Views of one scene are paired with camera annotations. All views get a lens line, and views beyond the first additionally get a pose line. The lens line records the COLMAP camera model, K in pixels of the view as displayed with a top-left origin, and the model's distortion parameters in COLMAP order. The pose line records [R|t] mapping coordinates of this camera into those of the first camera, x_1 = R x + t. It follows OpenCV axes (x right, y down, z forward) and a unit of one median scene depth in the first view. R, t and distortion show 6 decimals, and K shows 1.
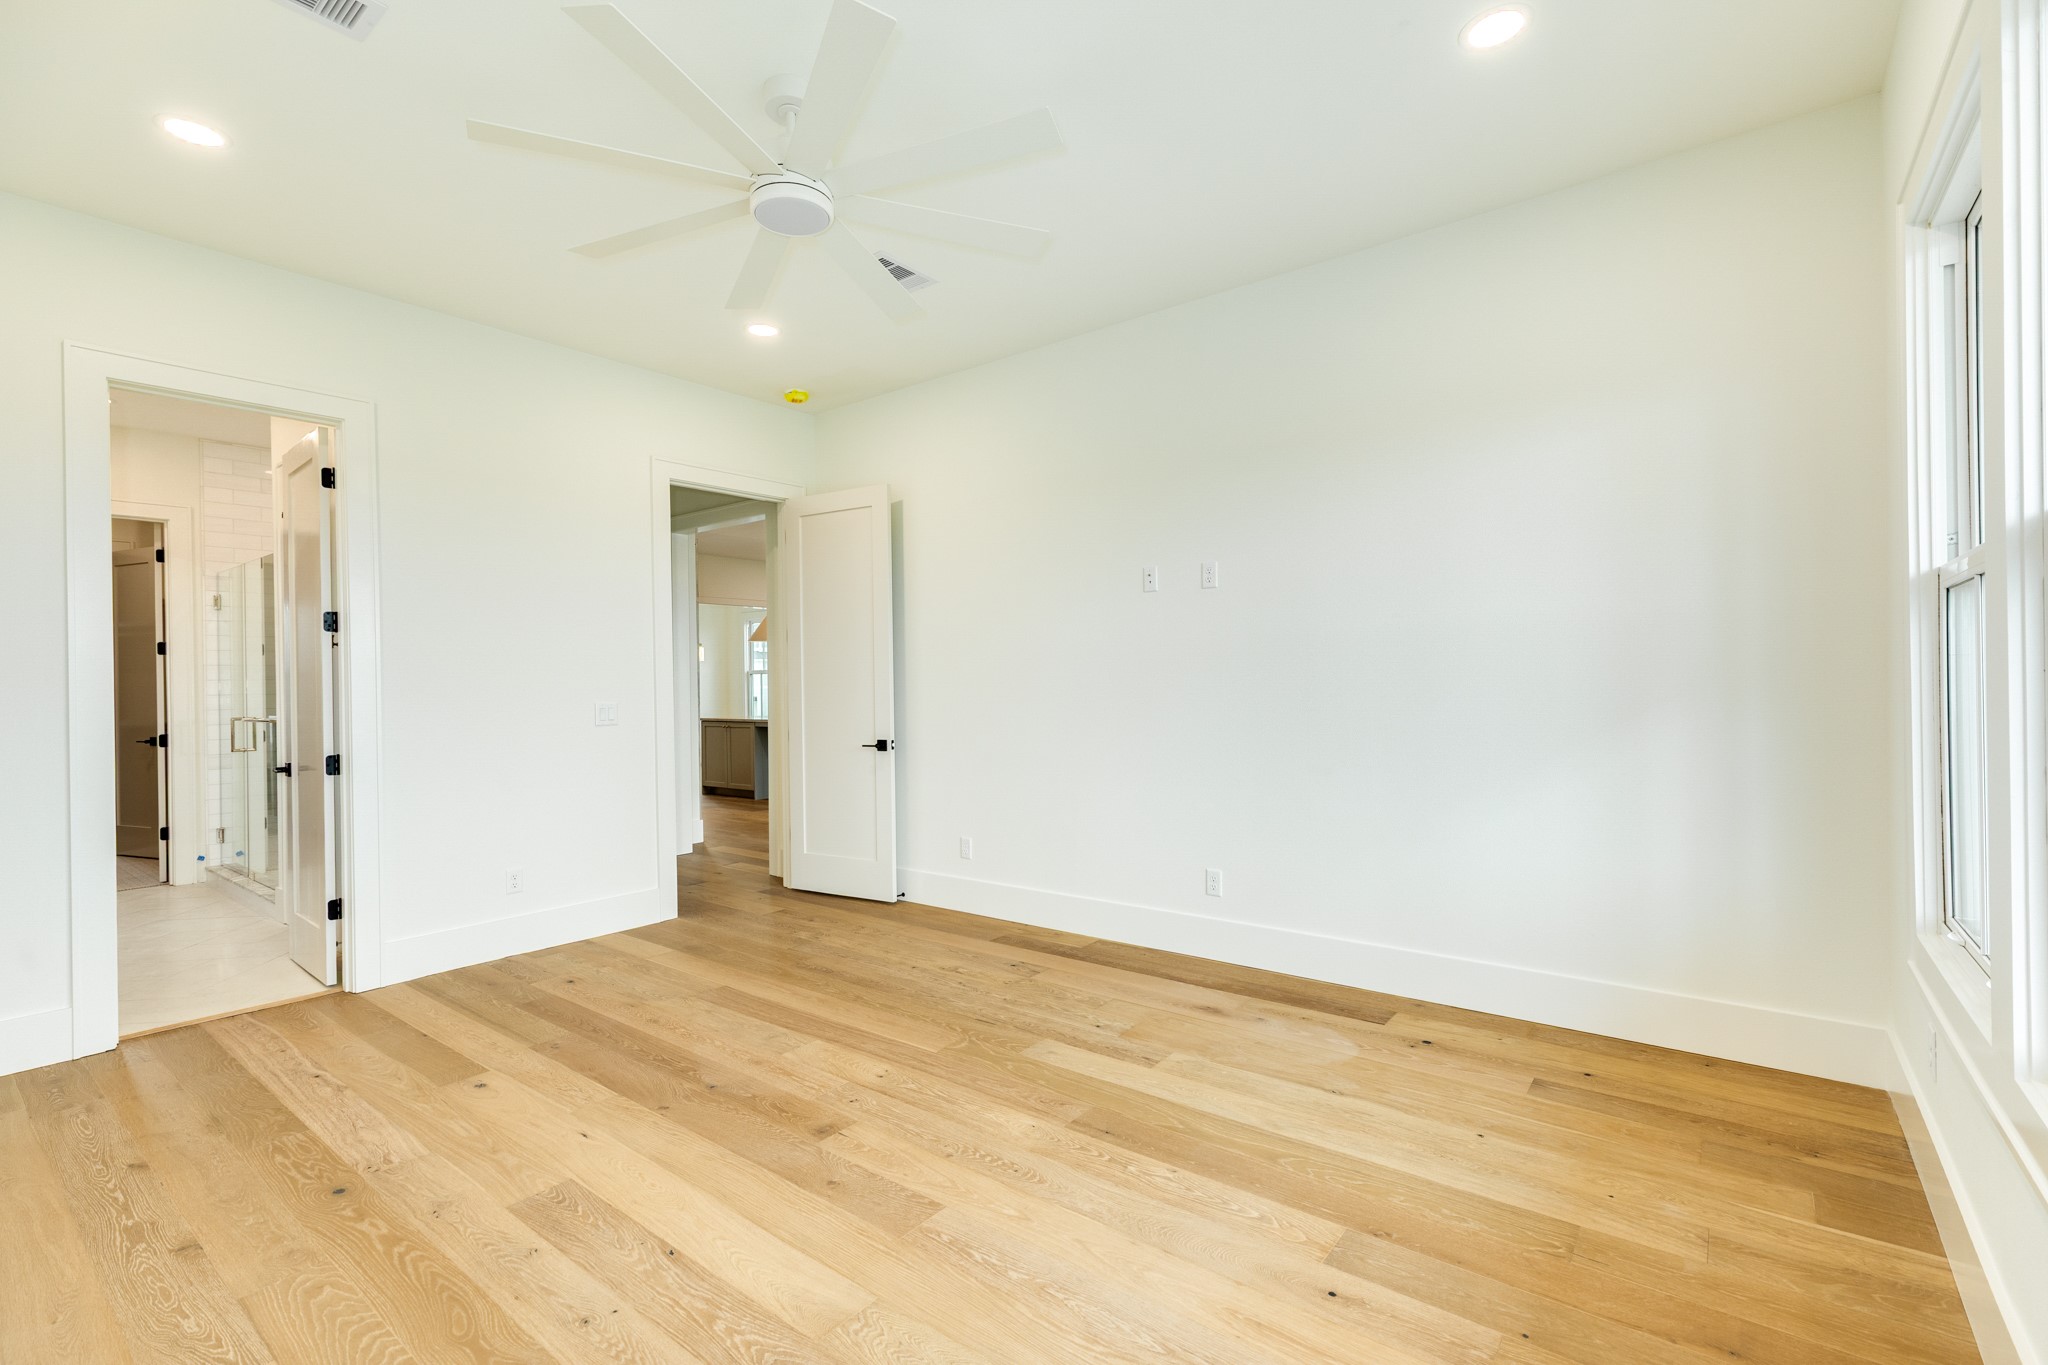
lens RADIAL K [[924.1, 0, 1020.7], [0, 924.1, 680.4], [0, 0, 1]] dist [0.003731, 0.000406]
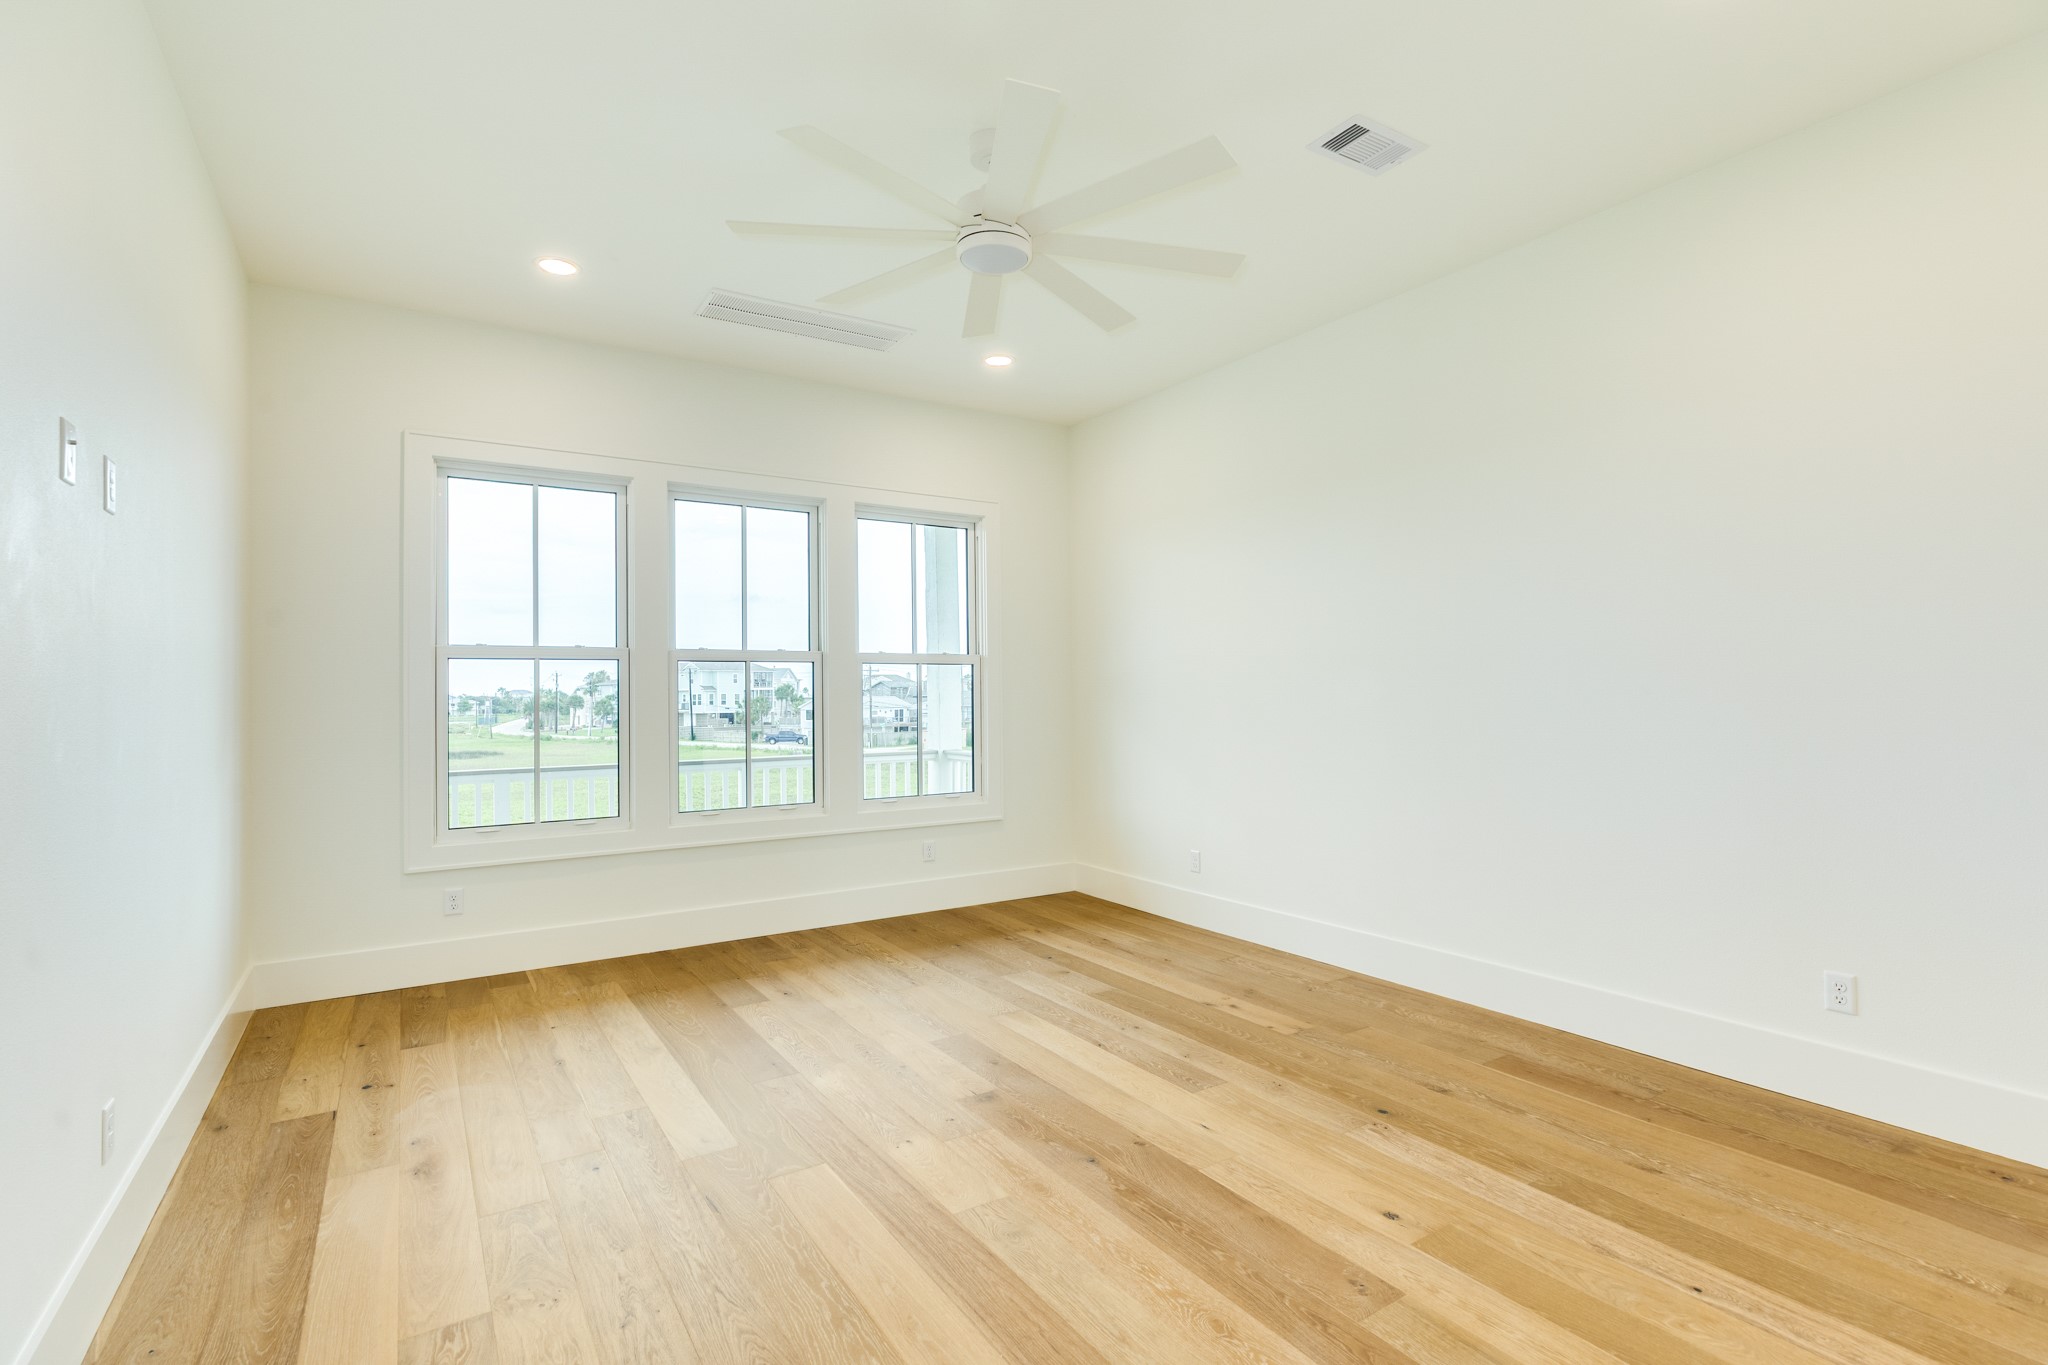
lens RADIAL K [[924.1, 0, 1026.1], [0, 924.1, 687.6], [0, 0, 1]] dist [0.003731, 0.000406]
pose [[-0.947727, 0.025765, 0.318041, -0.541082], [0.022186, 0.999643, -0.014871, 0.012008], [-0.318311, -0.007037, -0.947960, 1.777498]]
